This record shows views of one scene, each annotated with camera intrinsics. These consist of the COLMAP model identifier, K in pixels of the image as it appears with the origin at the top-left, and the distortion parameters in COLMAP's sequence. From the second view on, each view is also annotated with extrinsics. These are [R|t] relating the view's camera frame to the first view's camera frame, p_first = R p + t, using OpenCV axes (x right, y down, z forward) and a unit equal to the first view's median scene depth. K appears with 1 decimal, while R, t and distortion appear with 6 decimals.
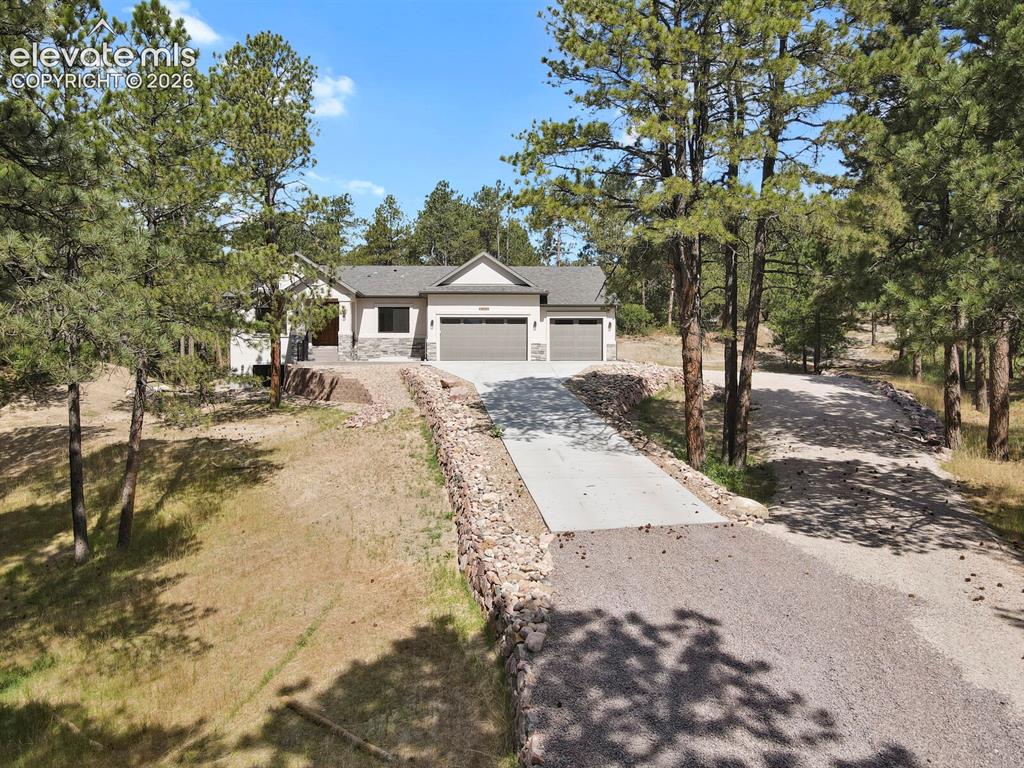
lens RADIAL K [[751.9, 0, 512.5], [0, 751.9, 369.4], [0, 0, 1]] dist [0.005730, 0.027378]
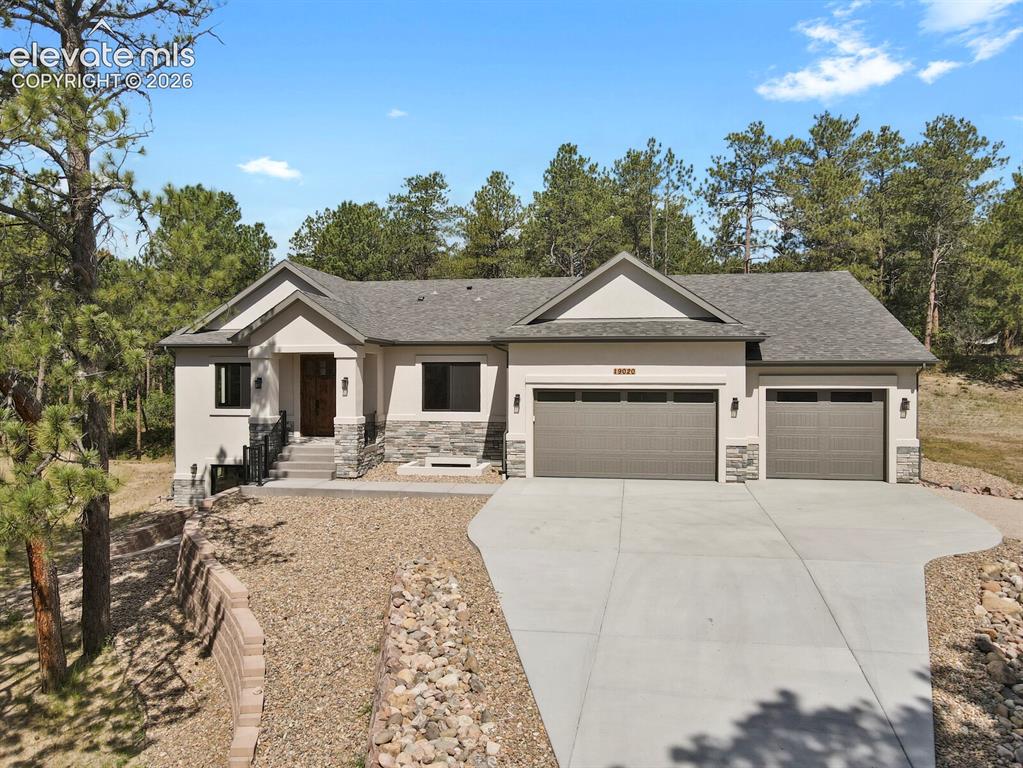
lens RADIAL K [[751.1, 0, 512.0], [0, 751.1, 369.4], [0, 0, 1]] dist [0.005730, 0.027378]
pose [[0.980312, 0.001439, -0.197448, -0.013136], [-0.000283, 0.999983, 0.005881, -0.081538], [0.197453, -0.005709, 0.980296, 0.498990]]
